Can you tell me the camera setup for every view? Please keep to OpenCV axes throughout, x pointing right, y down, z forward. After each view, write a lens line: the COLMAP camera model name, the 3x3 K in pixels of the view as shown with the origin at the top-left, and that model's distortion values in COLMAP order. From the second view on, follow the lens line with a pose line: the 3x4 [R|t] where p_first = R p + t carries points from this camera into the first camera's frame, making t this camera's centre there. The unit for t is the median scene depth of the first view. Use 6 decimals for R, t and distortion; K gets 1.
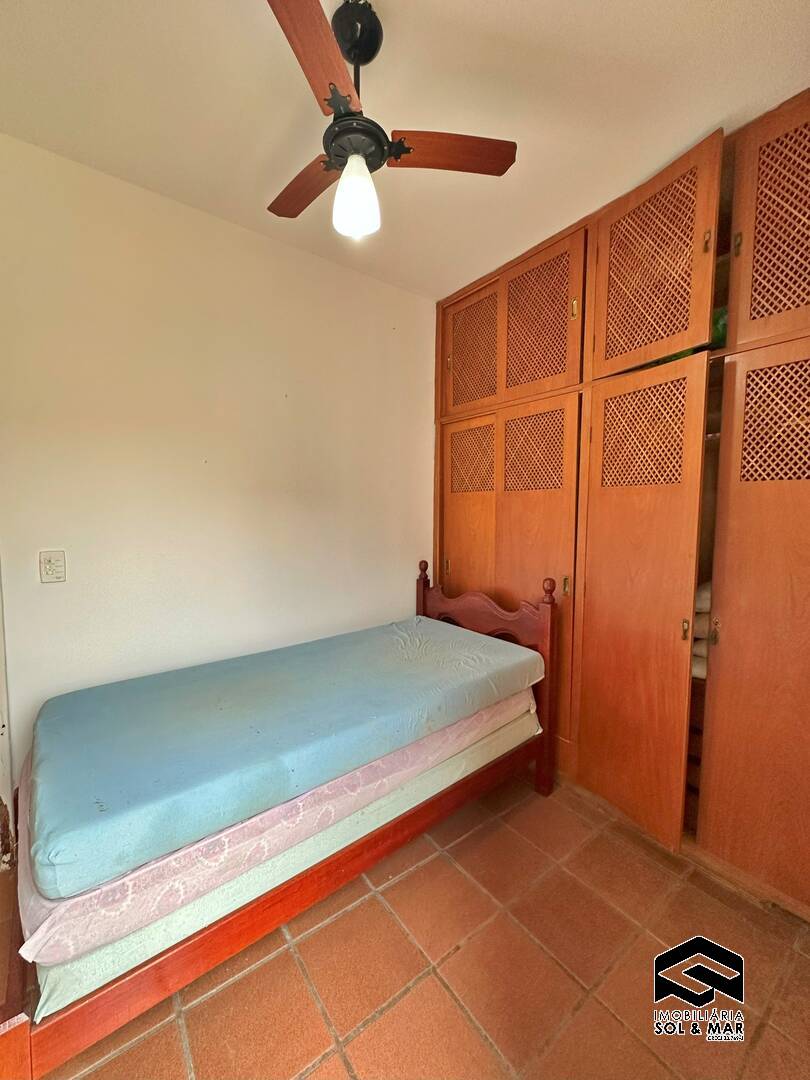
lens RADIAL K [[430.7, 0, 405.0], [0, 430.7, 540.0], [0, 0, 1]] dist [-0.001945, 0.000494]
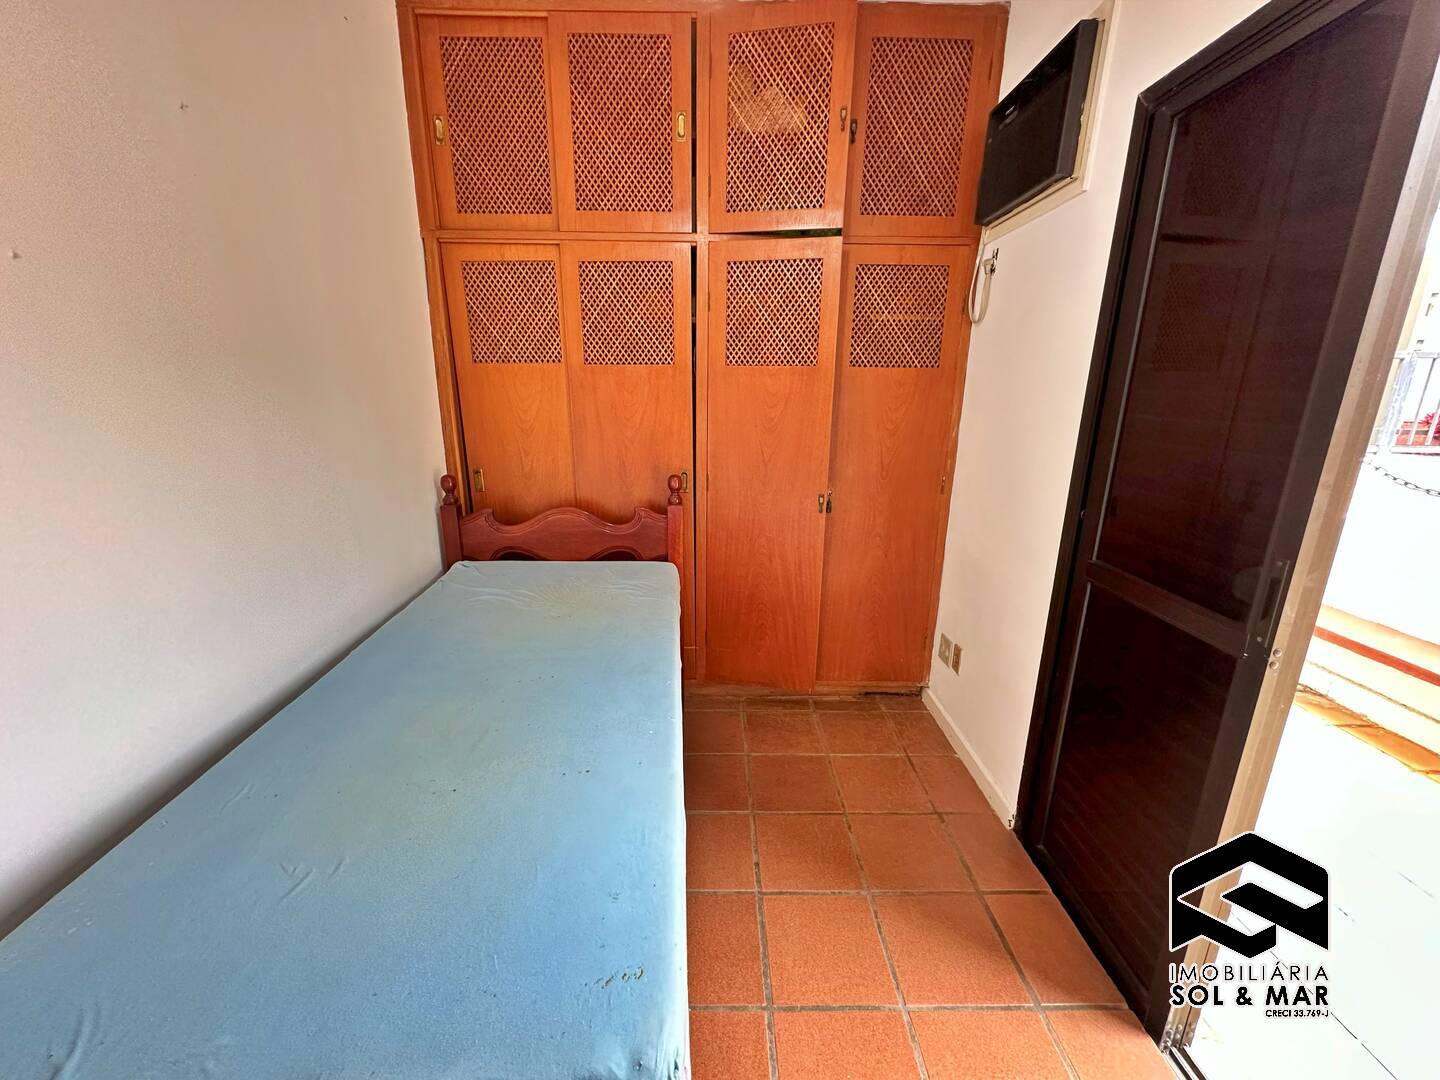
lens RADIAL K [[574.2, 0, 720.0], [0, 574.2, 540.0], [0, 0, 1]] dist [-0.001945, 0.000494]
pose [[0.589763, -0.209884, 0.779826, -0.530306], [0.051518, 0.973448, 0.223034, -0.034414], [-0.805931, -0.091362, 0.584917, 0.259726]]
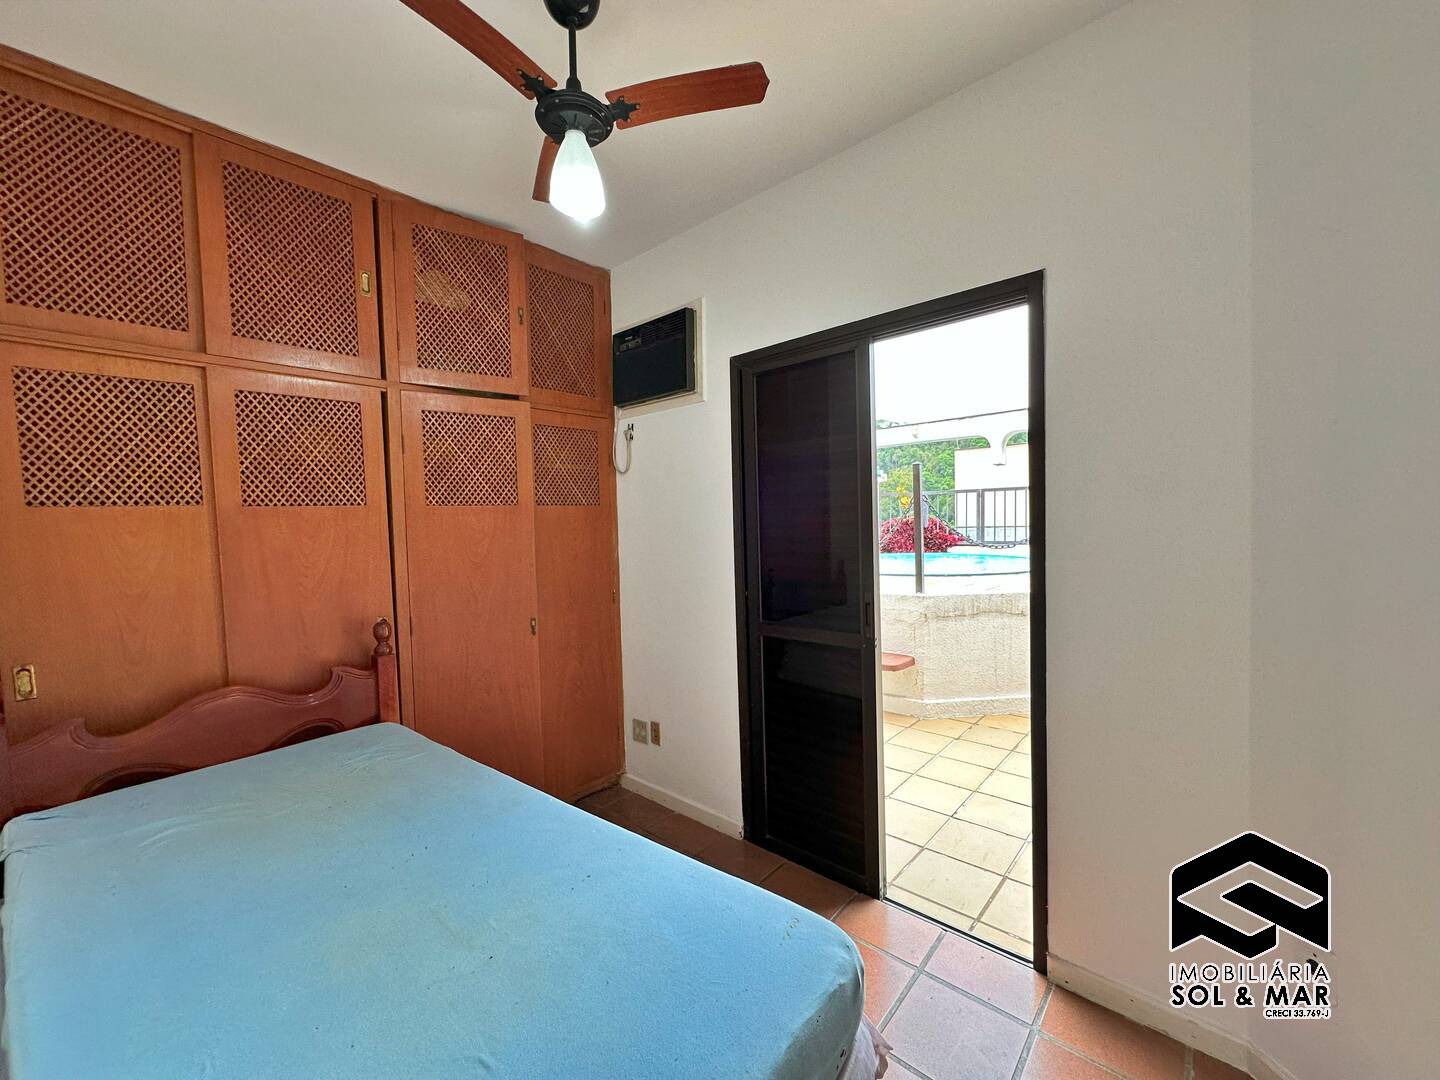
lens RADIAL K [[574.2, 0, 720.0], [0, 574.2, 540.0], [0, 0, 1]] dist [-0.001945, 0.000494]
pose [[-0.204276, -0.037577, 0.978192, -0.798047], [0.095127, 0.993772, 0.058040, -0.059529], [-0.974280, 0.104909, -0.199429, 0.610422]]
